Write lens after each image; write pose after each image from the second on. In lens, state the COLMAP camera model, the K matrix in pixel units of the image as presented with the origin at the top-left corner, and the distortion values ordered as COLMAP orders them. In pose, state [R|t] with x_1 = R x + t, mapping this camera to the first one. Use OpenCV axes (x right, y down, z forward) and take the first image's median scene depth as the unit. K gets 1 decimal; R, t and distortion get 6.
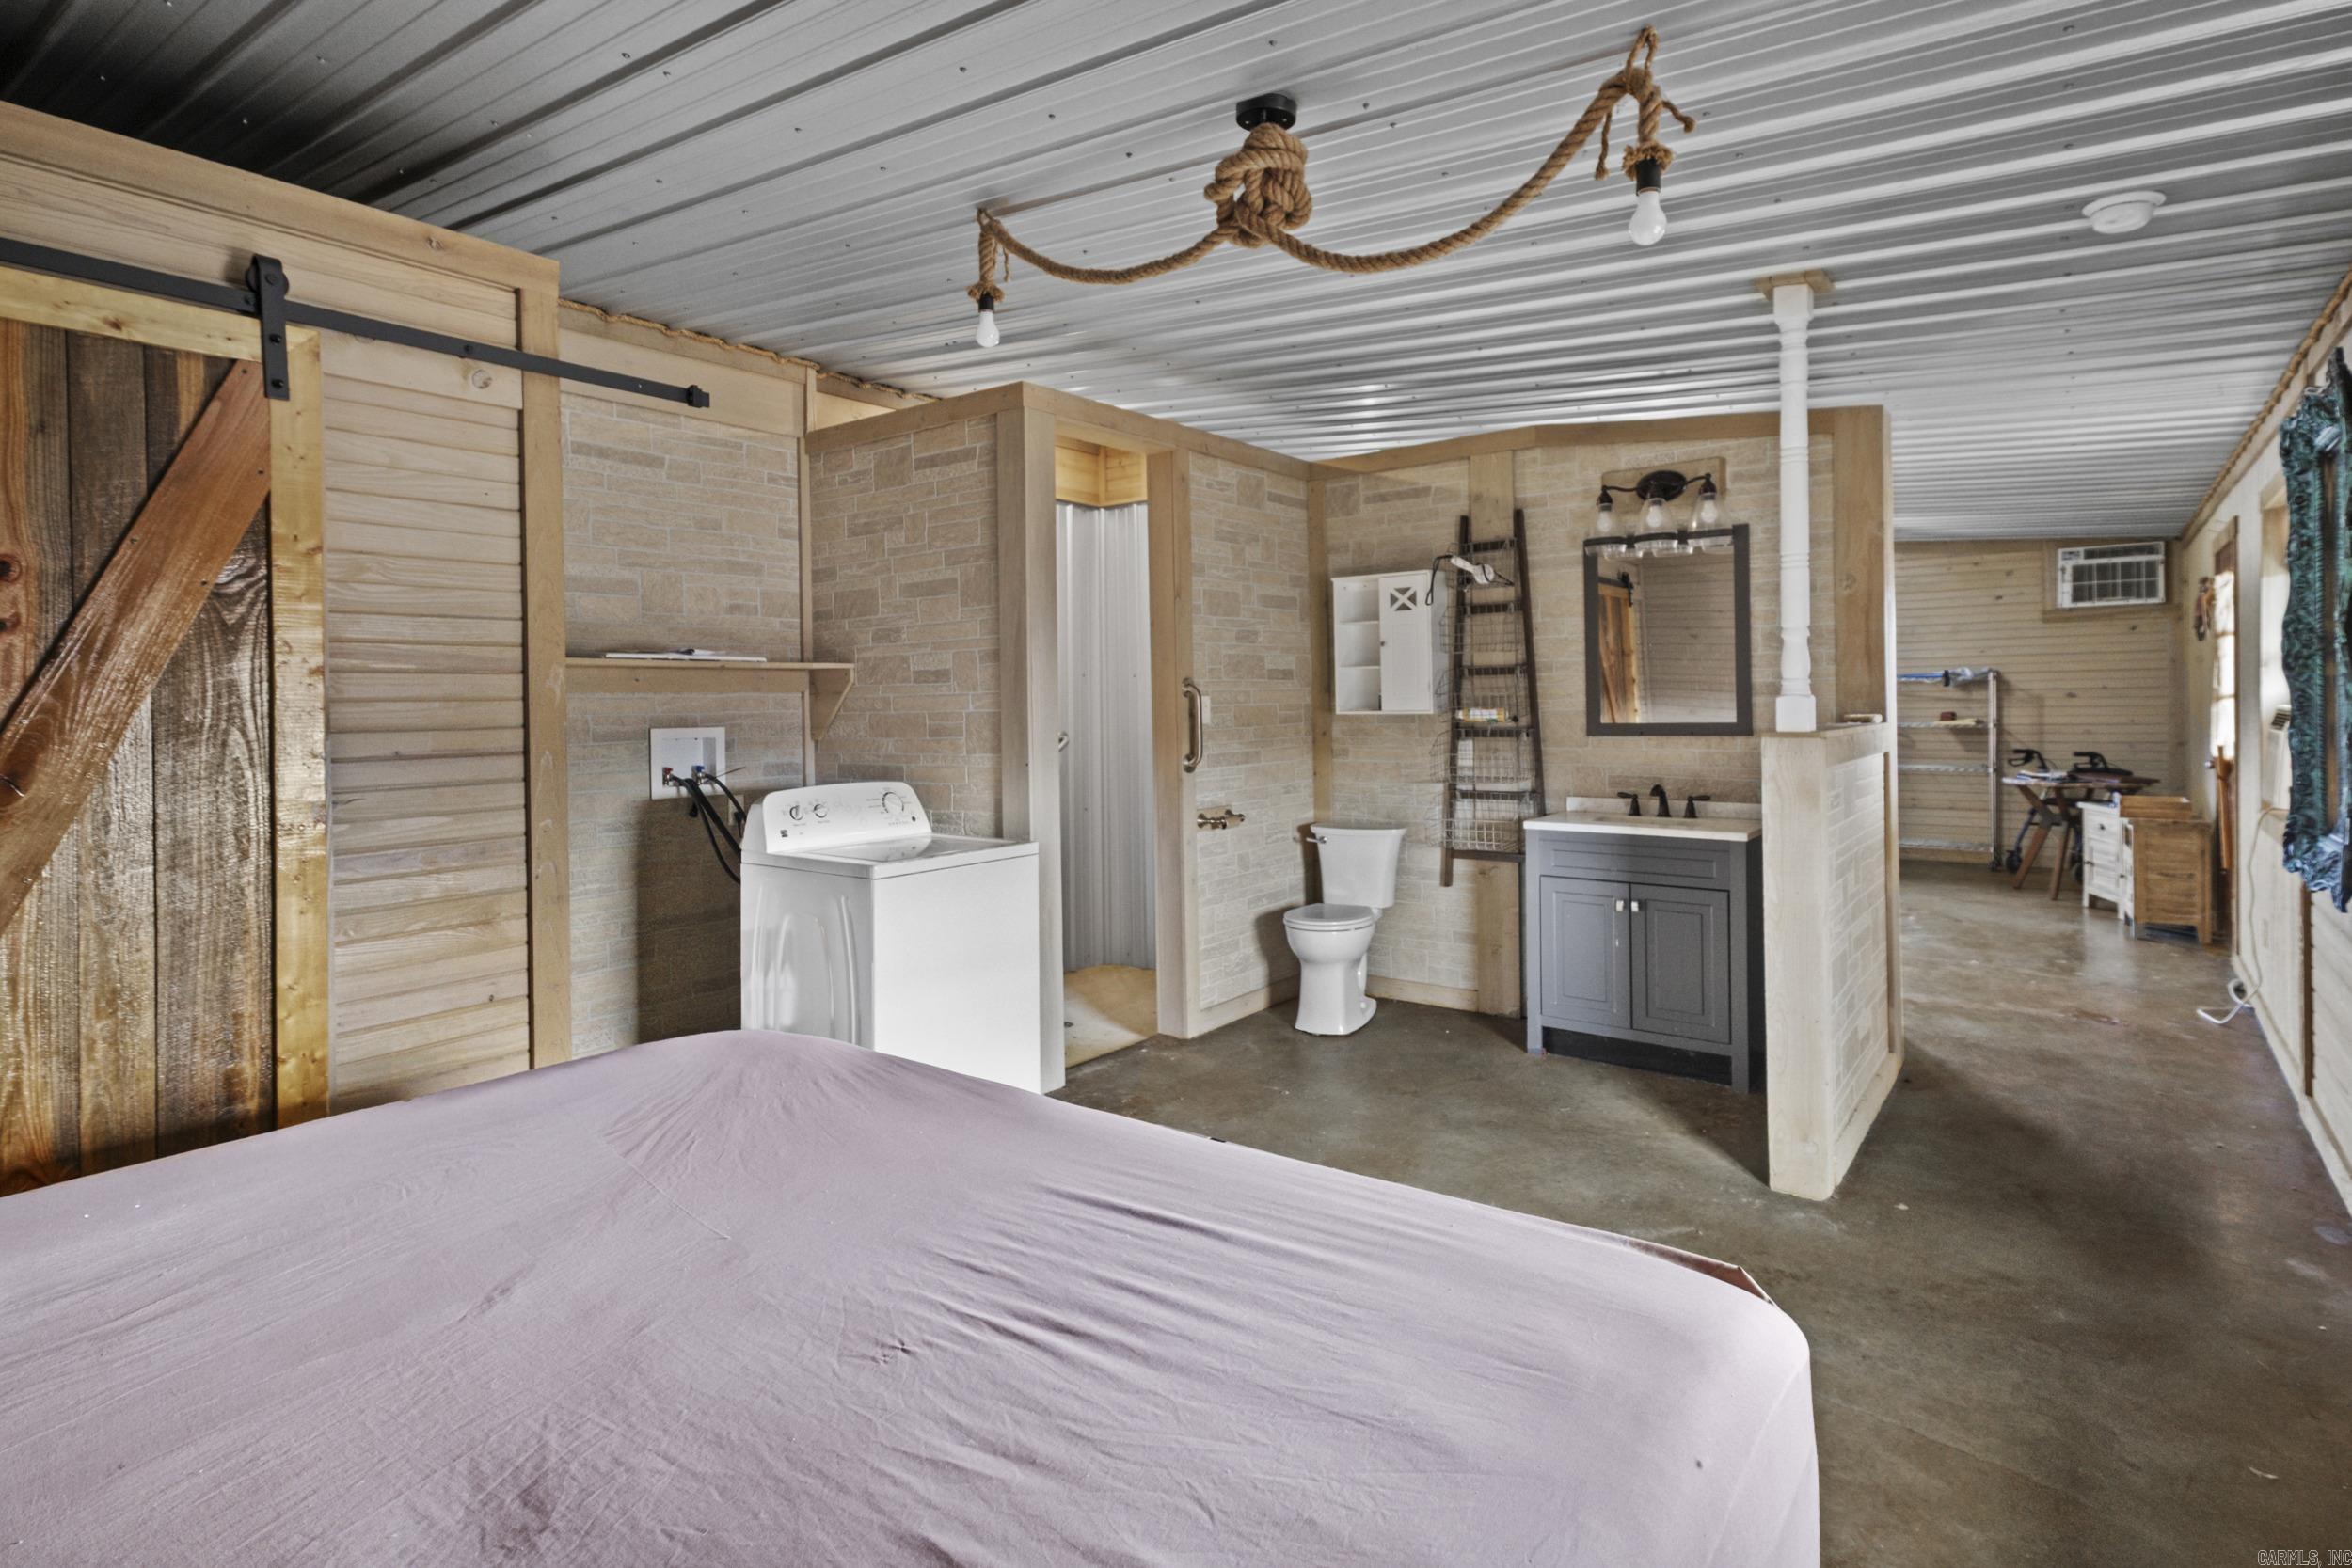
lens RADIAL K [[1184.1, 0, 1182.6], [0, 1184.1, 733.6], [0, 0, 1]] dist [0.006181, 0.004318]
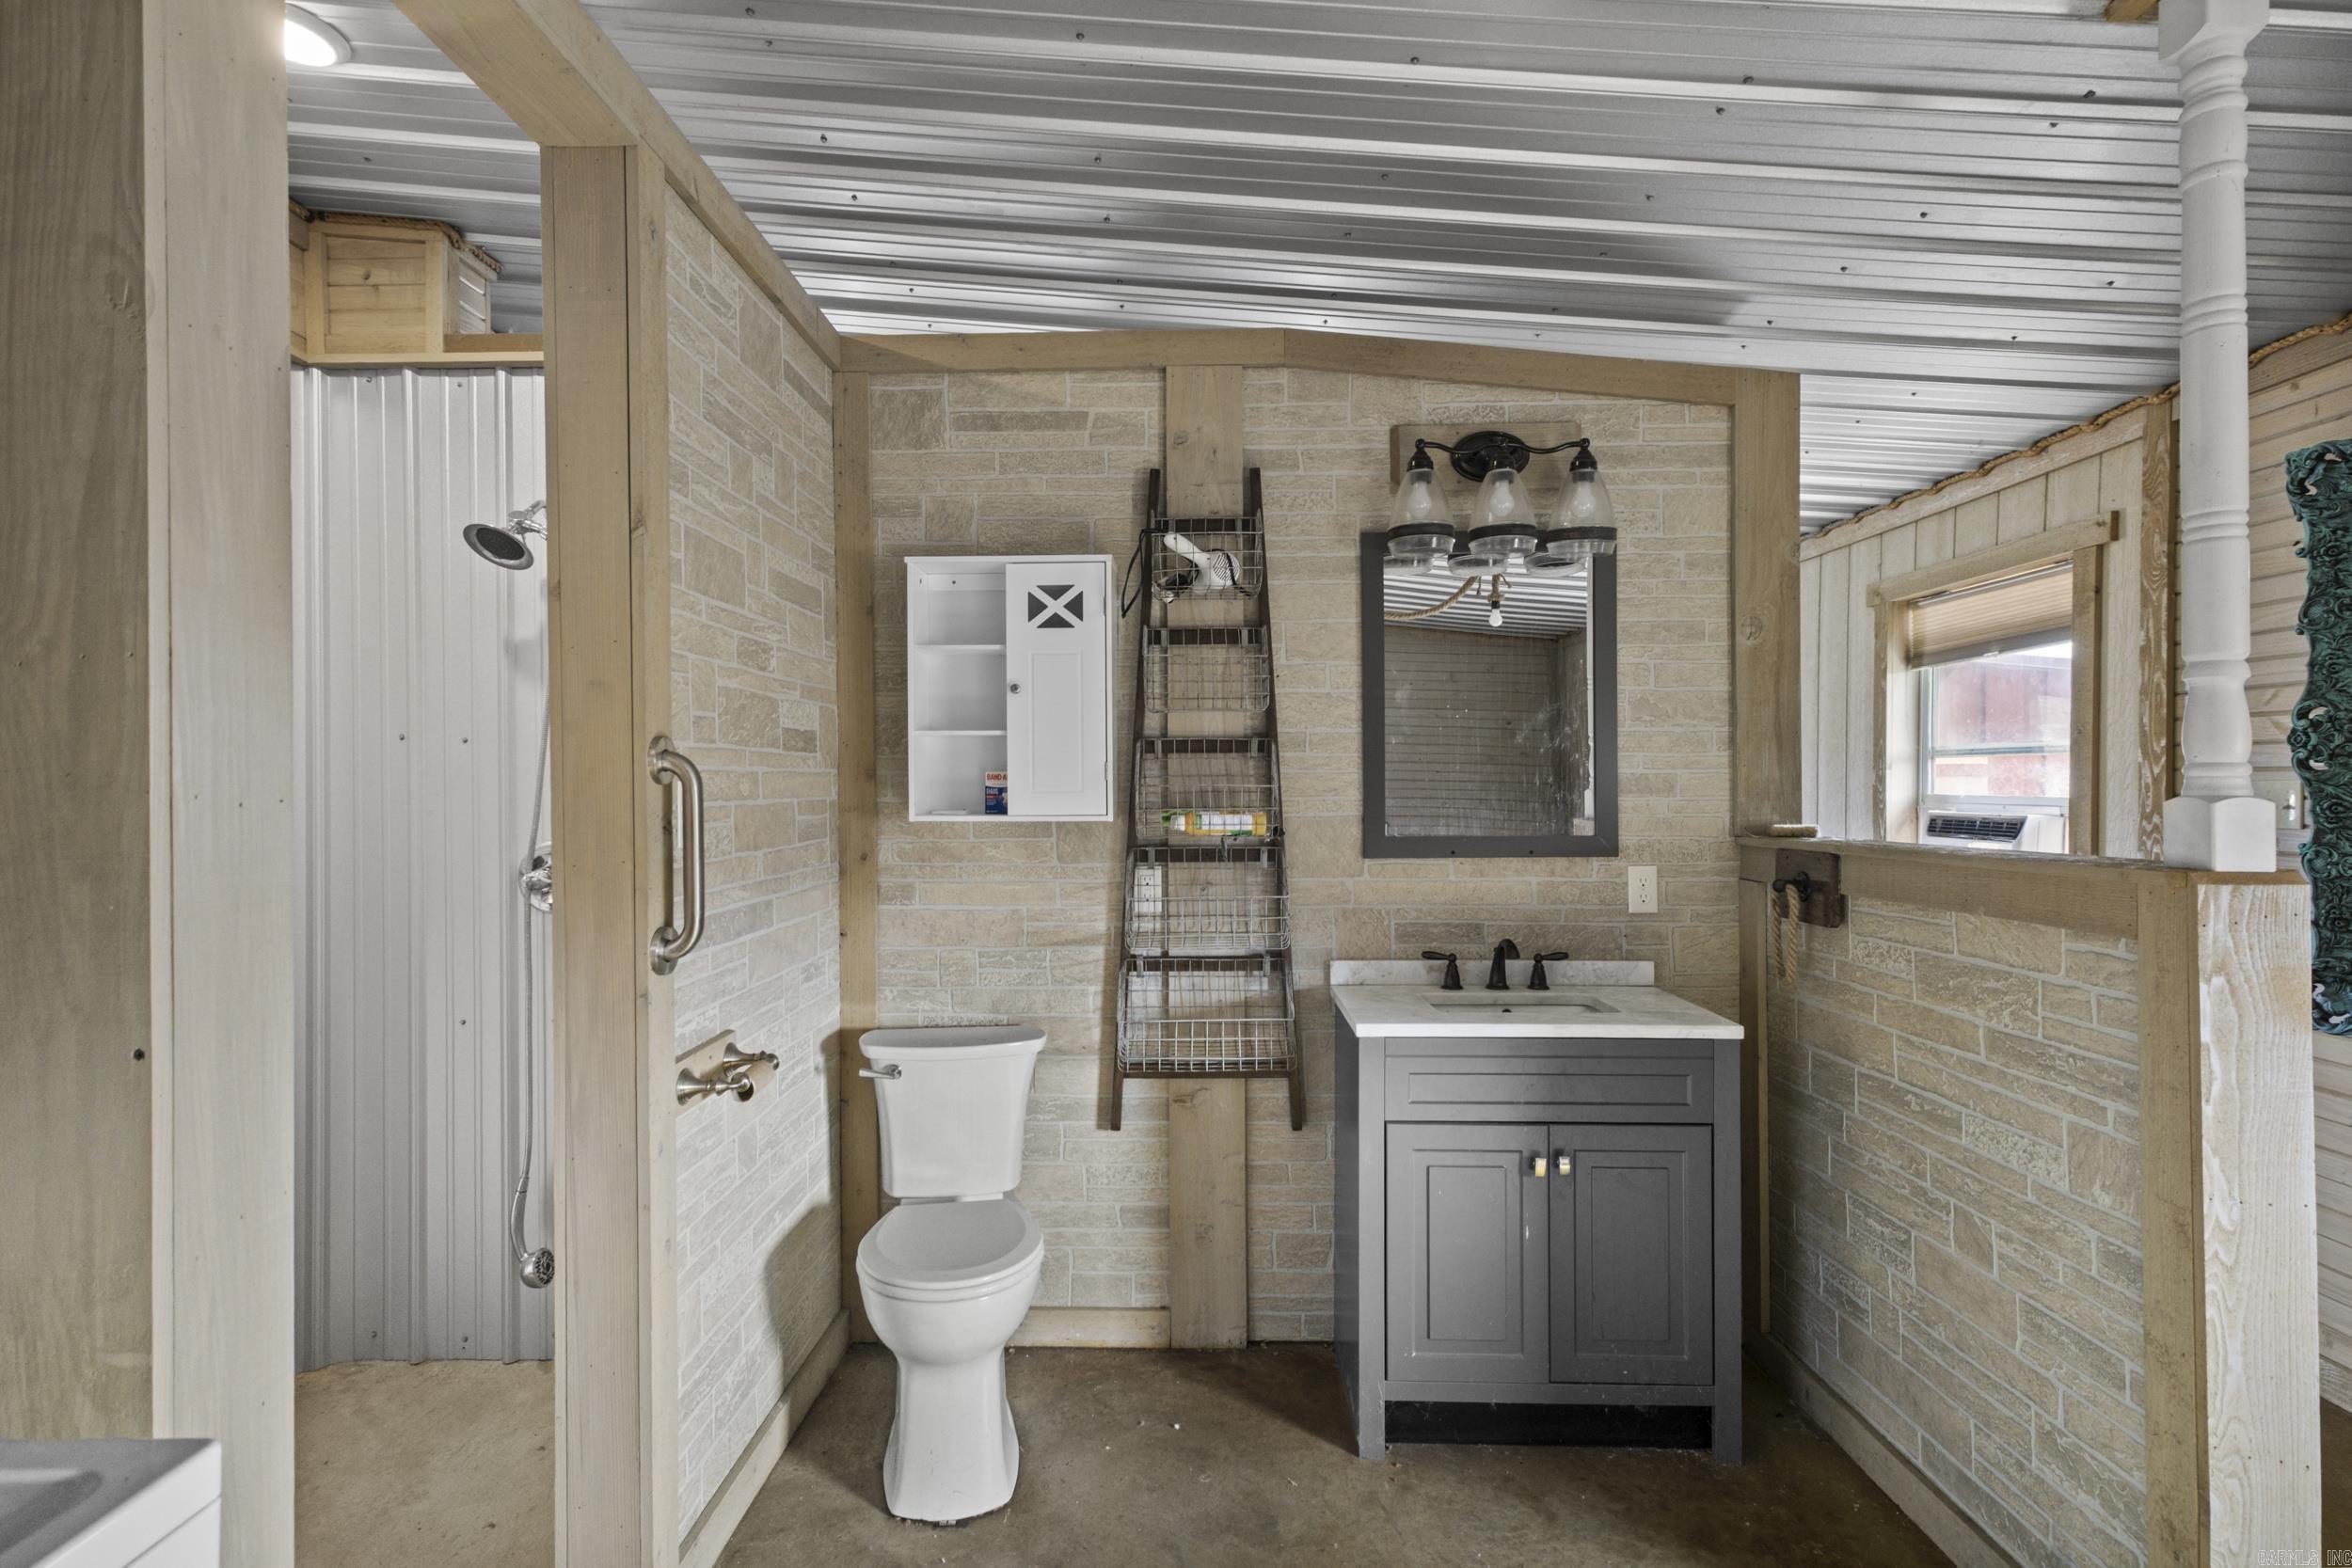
lens RADIAL K [[1184.1, 0, 1179.3], [0, 1184.1, 798.2], [0, 0, 1]] dist [0.006181, 0.004318]
pose [[0.808514, 0.007621, 0.588427, -0.083278], [0.006708, 0.999732, -0.022165, -0.014865], [-0.588438, 0.021868, 0.808246, 0.539906]]
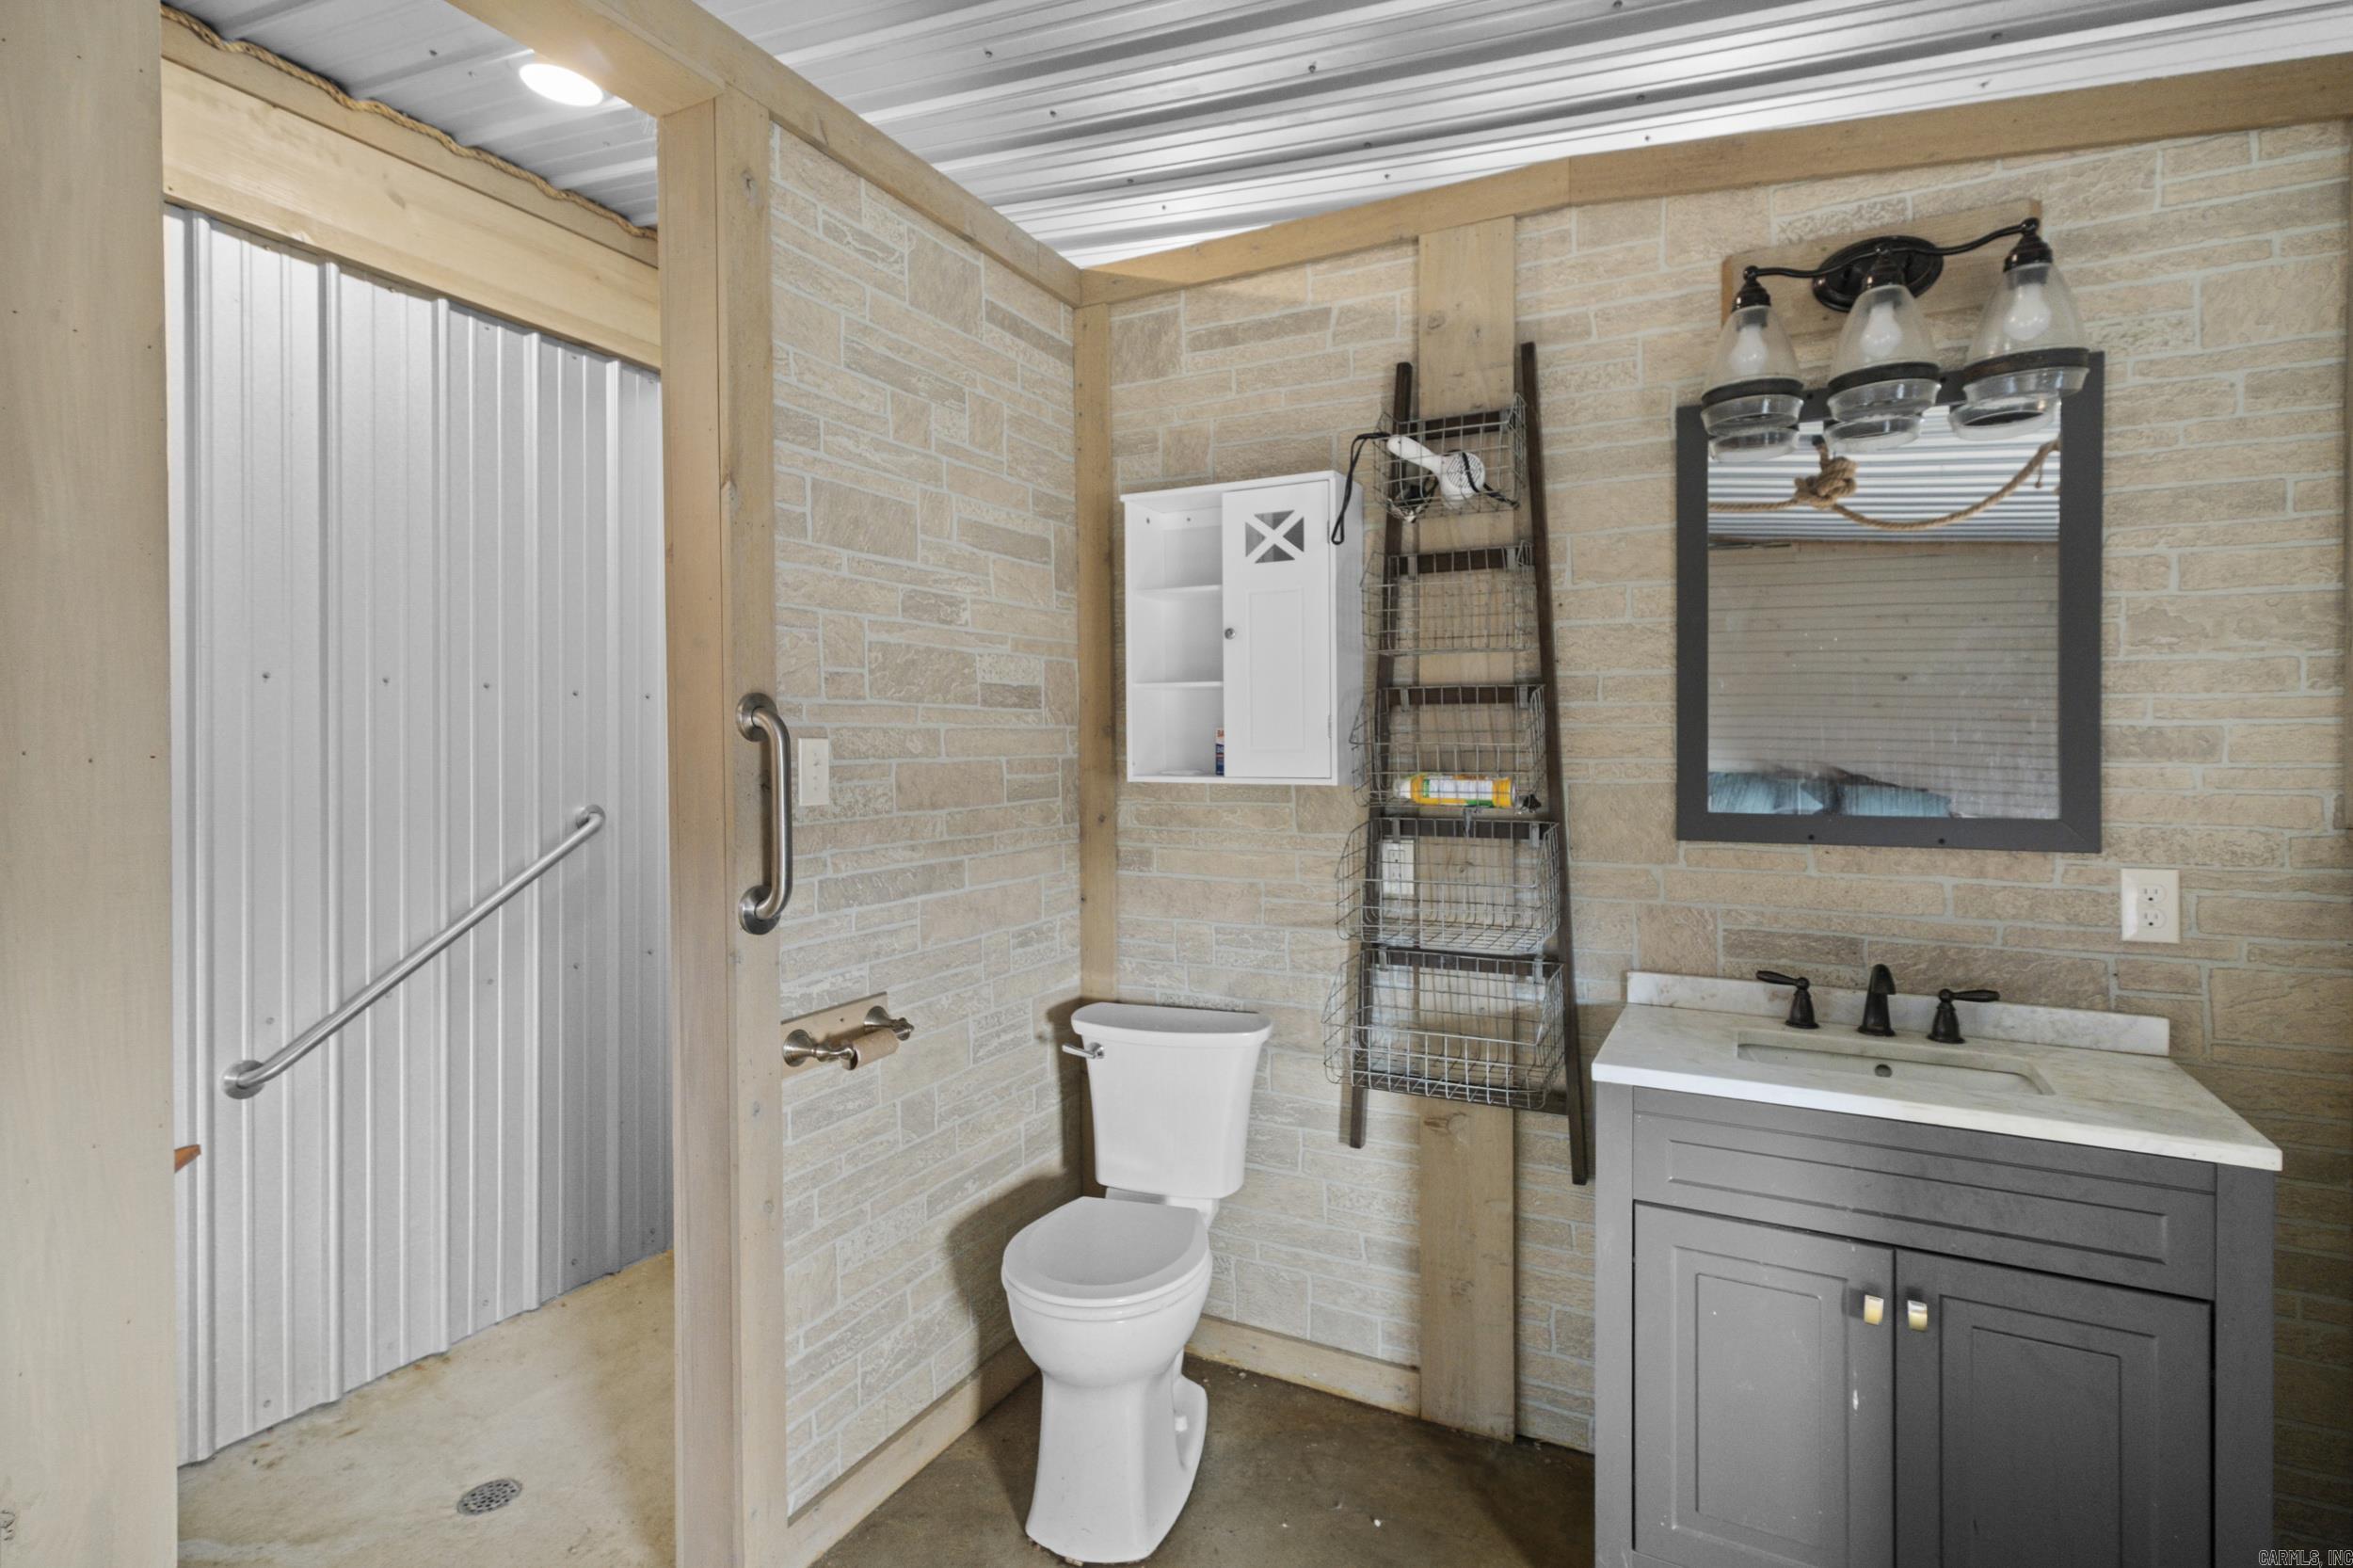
lens RADIAL K [[1184.7, 0, 1154.1], [0, 1184.7, 768.4], [0, 0, 1]] dist [0.006181, 0.004318]
pose [[0.987132, 0.012038, 0.159455, 0.067103], [-0.010456, 0.999888, -0.010752, -0.017604], [-0.159567, 0.008946, 0.987147, 0.553441]]
